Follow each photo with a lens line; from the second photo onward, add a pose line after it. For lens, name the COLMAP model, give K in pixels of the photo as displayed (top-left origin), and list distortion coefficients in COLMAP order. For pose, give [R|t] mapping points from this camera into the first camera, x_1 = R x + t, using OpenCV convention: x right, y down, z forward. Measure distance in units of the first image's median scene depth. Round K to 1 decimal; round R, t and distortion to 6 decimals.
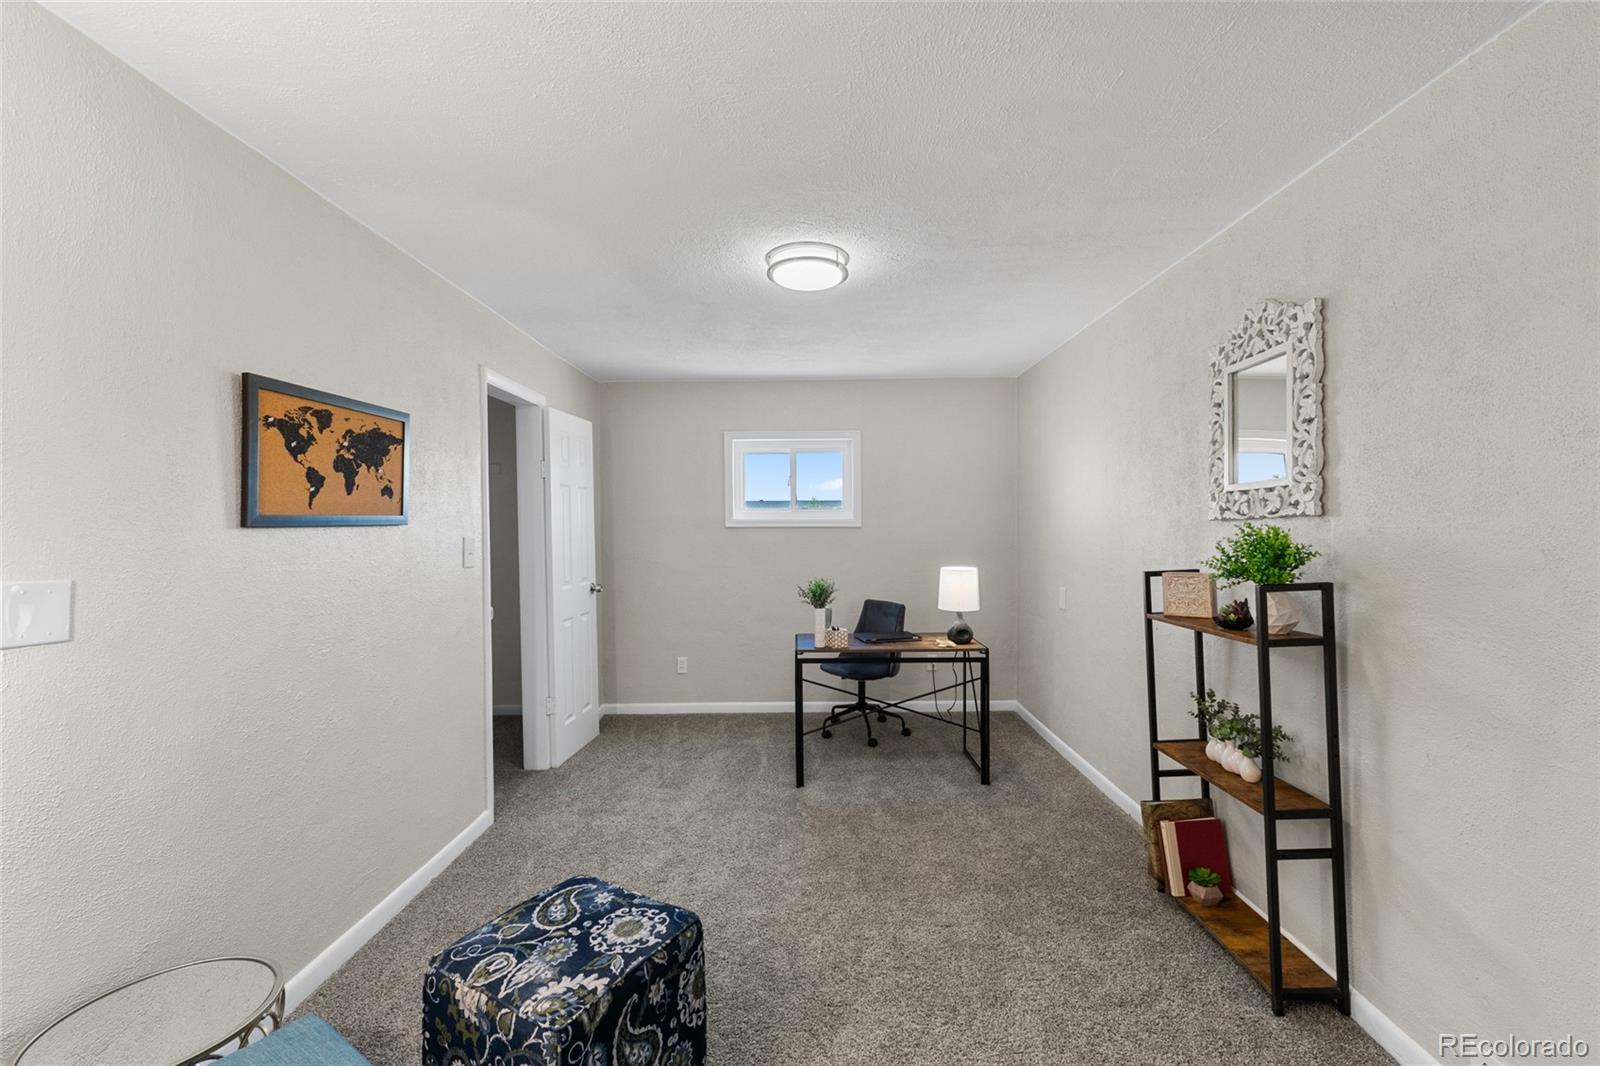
lens RADIAL K [[689.5, 0, 774.5], [0, 689.5, 519.3], [0, 0, 1]] dist [0.008121, -0.000140]
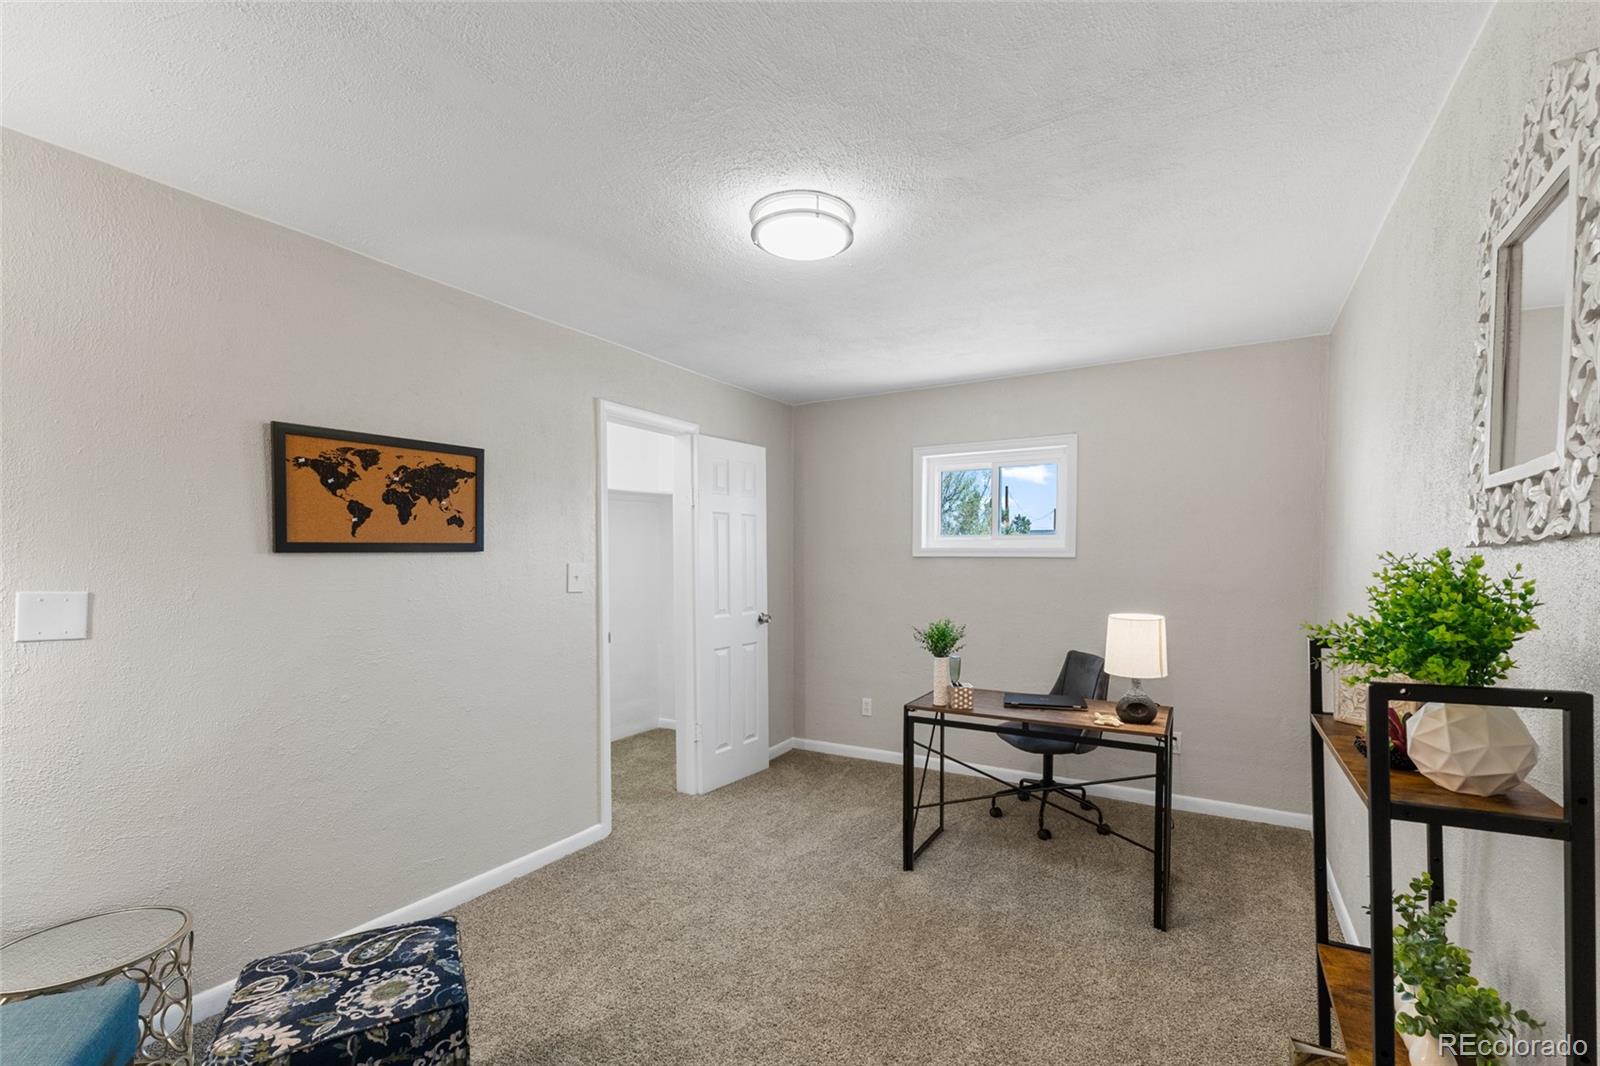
lens RADIAL K [[689.5, 0, 813.1], [0, 689.5, 568.0], [0, 0, 1]] dist [0.008121, -0.000140]
pose [[0.869845, 0.014345, -0.493117, 0.516319], [-0.001073, 0.999630, 0.027186, 0.004089], [0.493324, -0.023119, 0.869538, 0.349767]]
